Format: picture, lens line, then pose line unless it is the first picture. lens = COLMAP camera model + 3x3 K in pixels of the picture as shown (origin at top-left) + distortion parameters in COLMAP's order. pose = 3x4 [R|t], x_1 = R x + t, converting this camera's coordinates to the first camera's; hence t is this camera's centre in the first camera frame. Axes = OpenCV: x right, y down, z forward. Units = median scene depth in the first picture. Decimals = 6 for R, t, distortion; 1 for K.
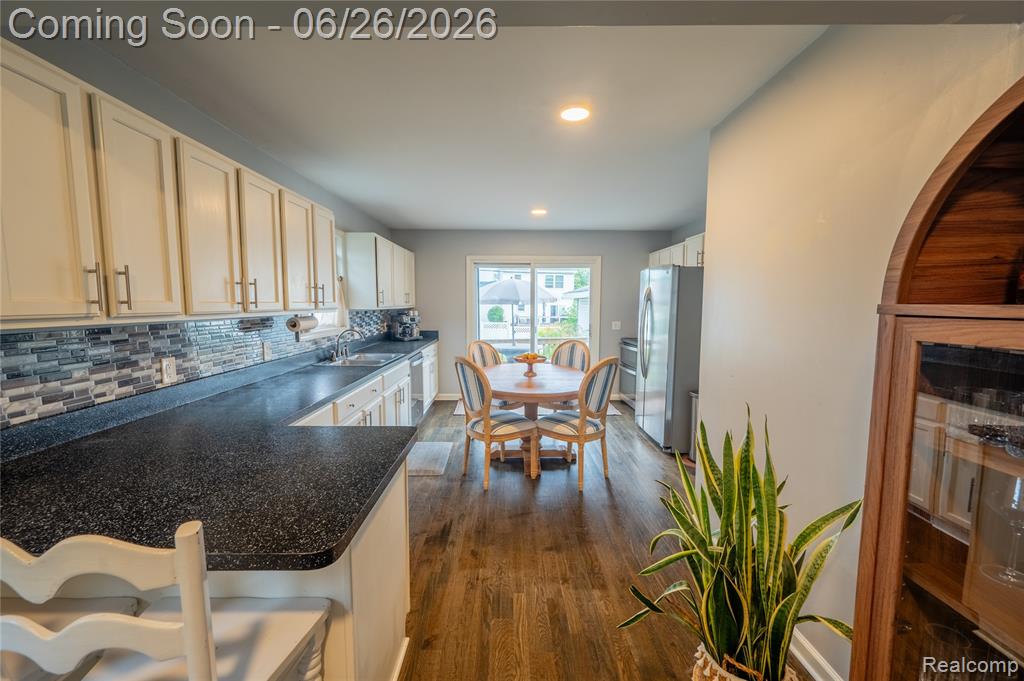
lens RADIAL K [[405.2, 0, 512.9], [0, 405.2, 342.5], [0, 0, 1]] dist [0.000391, -0.000015]
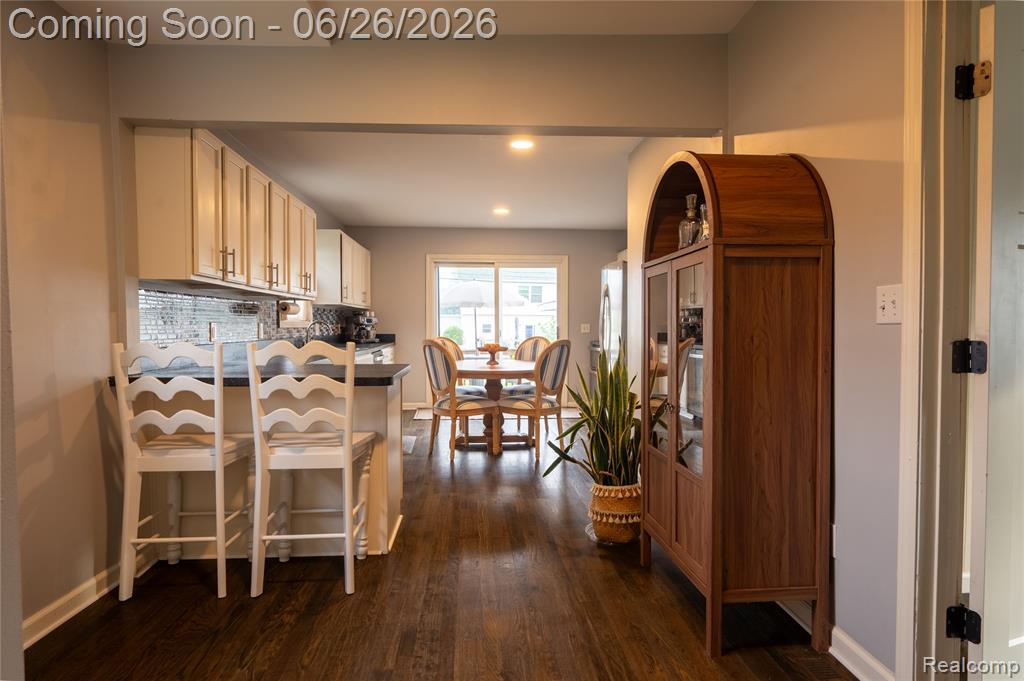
lens RADIAL K [[558.8, 0, 508.6], [0, 558.8, 339.5], [0, 0, 1]] dist [-0.000544, 0.000057]
pose [[0.998219, -0.002787, 0.059589, -0.001919], [0.007129, 0.997323, -0.072767, 0.109290], [-0.059227, 0.073062, 0.995567, -0.403711]]
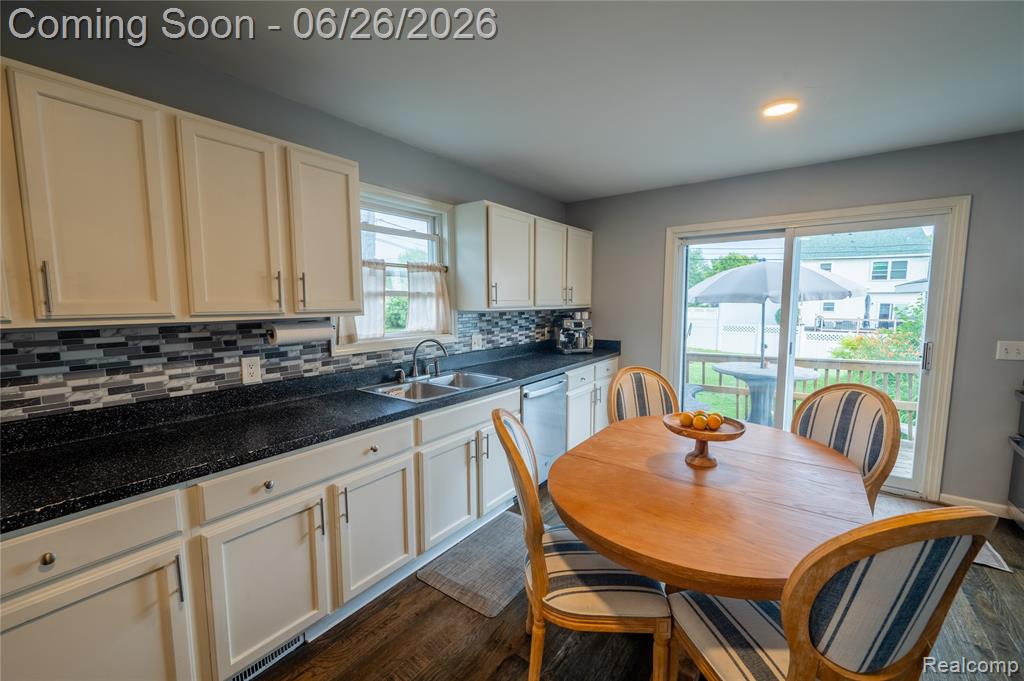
lens RADIAL K [[410.1, 0, 513.6], [0, 410.1, 343.5], [0, 0, 1]] dist [-0.008627, -0.000213]
pose [[0.799003, 0.057825, -0.598540, 0.124589], [-0.054570, 0.998231, 0.023593, -0.044310], [0.598845, 0.013812, 0.800746, 0.458687]]
